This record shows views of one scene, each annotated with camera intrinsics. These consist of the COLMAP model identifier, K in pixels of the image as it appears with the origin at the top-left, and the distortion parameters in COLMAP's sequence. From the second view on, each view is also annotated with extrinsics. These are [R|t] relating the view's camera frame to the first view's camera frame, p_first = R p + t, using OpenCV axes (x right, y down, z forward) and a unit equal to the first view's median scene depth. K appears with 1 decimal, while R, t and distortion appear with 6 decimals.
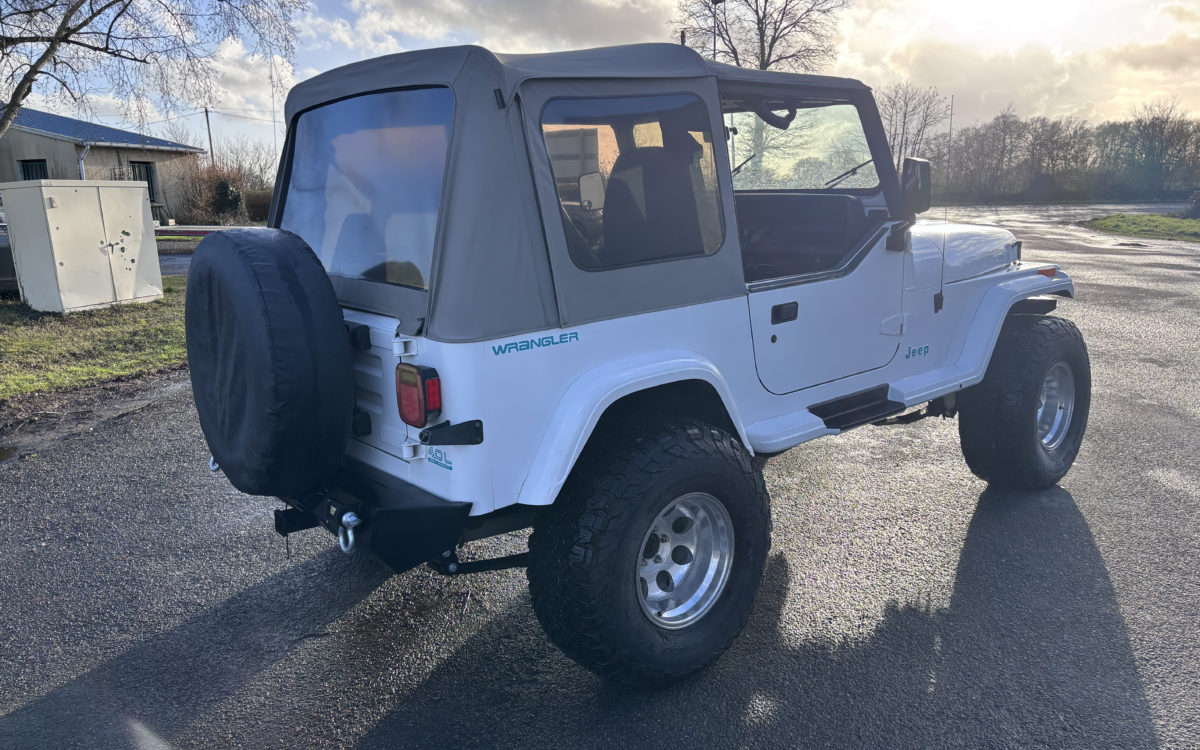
lens RADIAL K [[887.8, 0, 594.1], [0, 887.8, 392.2], [0, 0, 1]] dist [0.071151, -0.080034]
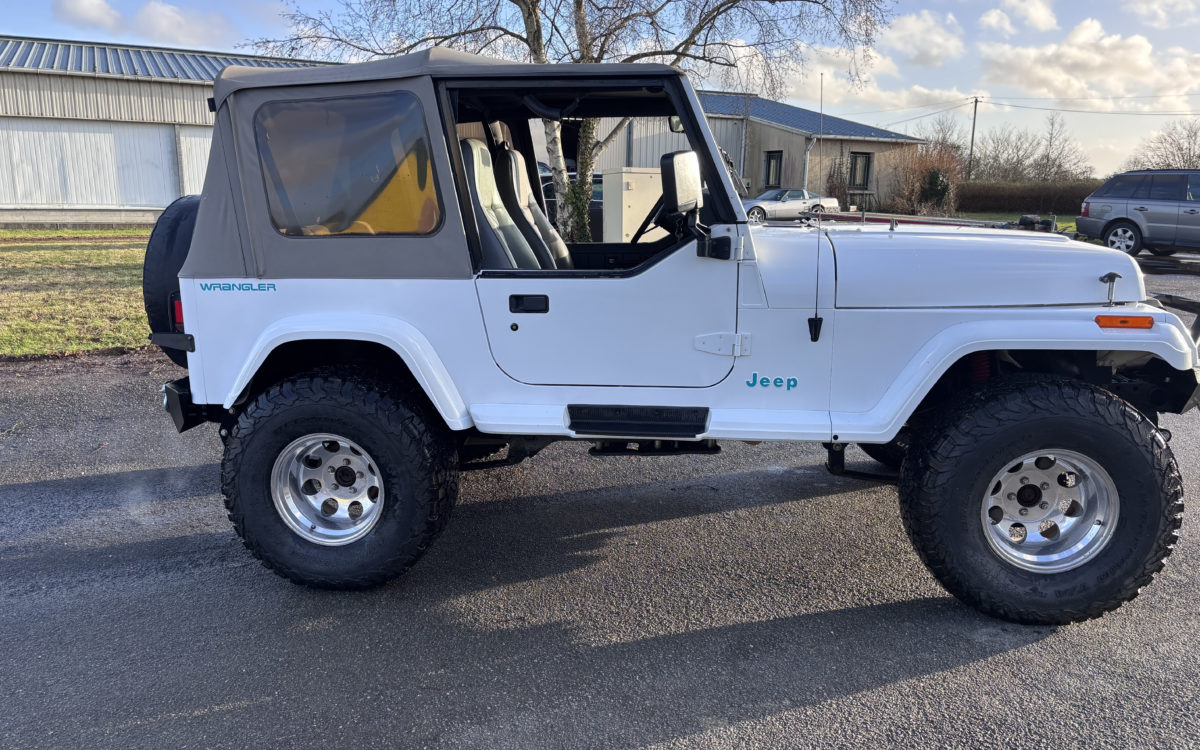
lens RADIAL K [[906.0, 0, 600.0], [0, 906.0, 375.0], [0, 0, 1]] dist [0.067018, -0.080730]
pose [[0.682926, 0.179390, -0.708119, 0.860907], [-0.187604, 0.979935, 0.067320, -0.079574], [0.705987, 0.086871, 0.702877, 0.286254]]
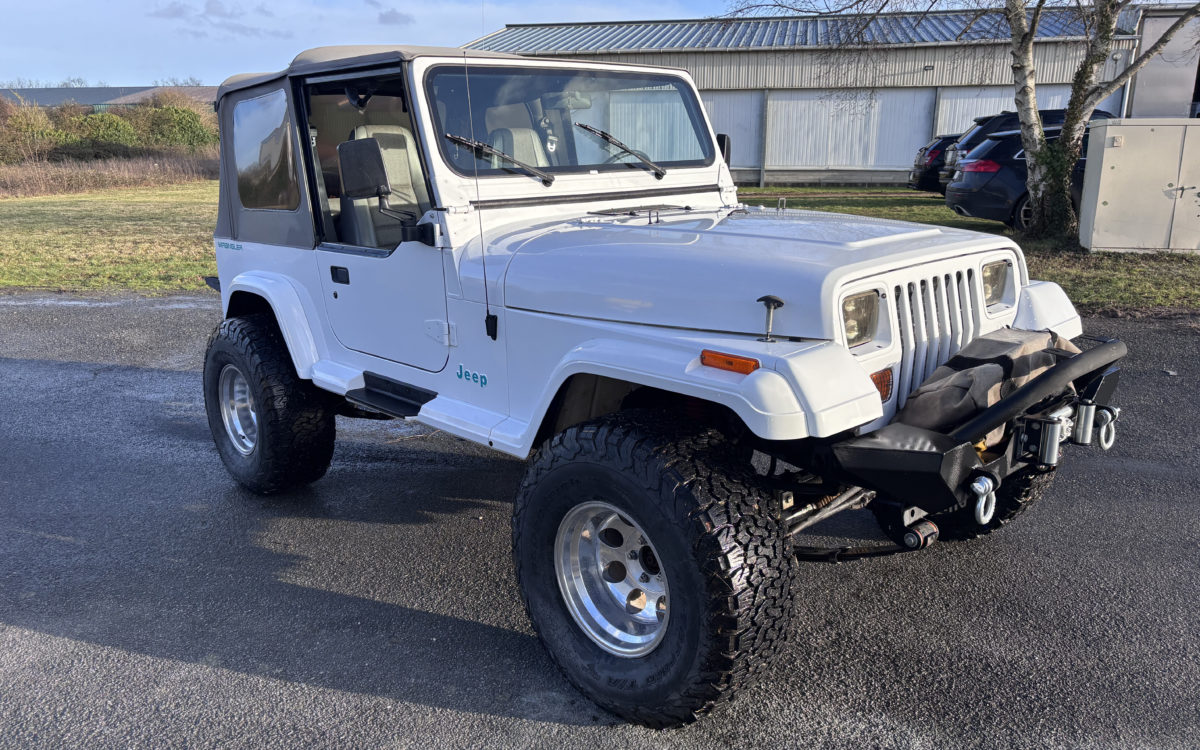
lens RADIAL K [[903.6, 0, 592.0], [0, 903.6, 374.9], [0, 0, 1]] dist [0.029030, -0.012253]
pose [[0.055892, 0.274351, -0.960004, 1.160910], [-0.214315, 0.942392, 0.256841, -0.282309], [0.975164, 0.191388, 0.111470, 1.022293]]
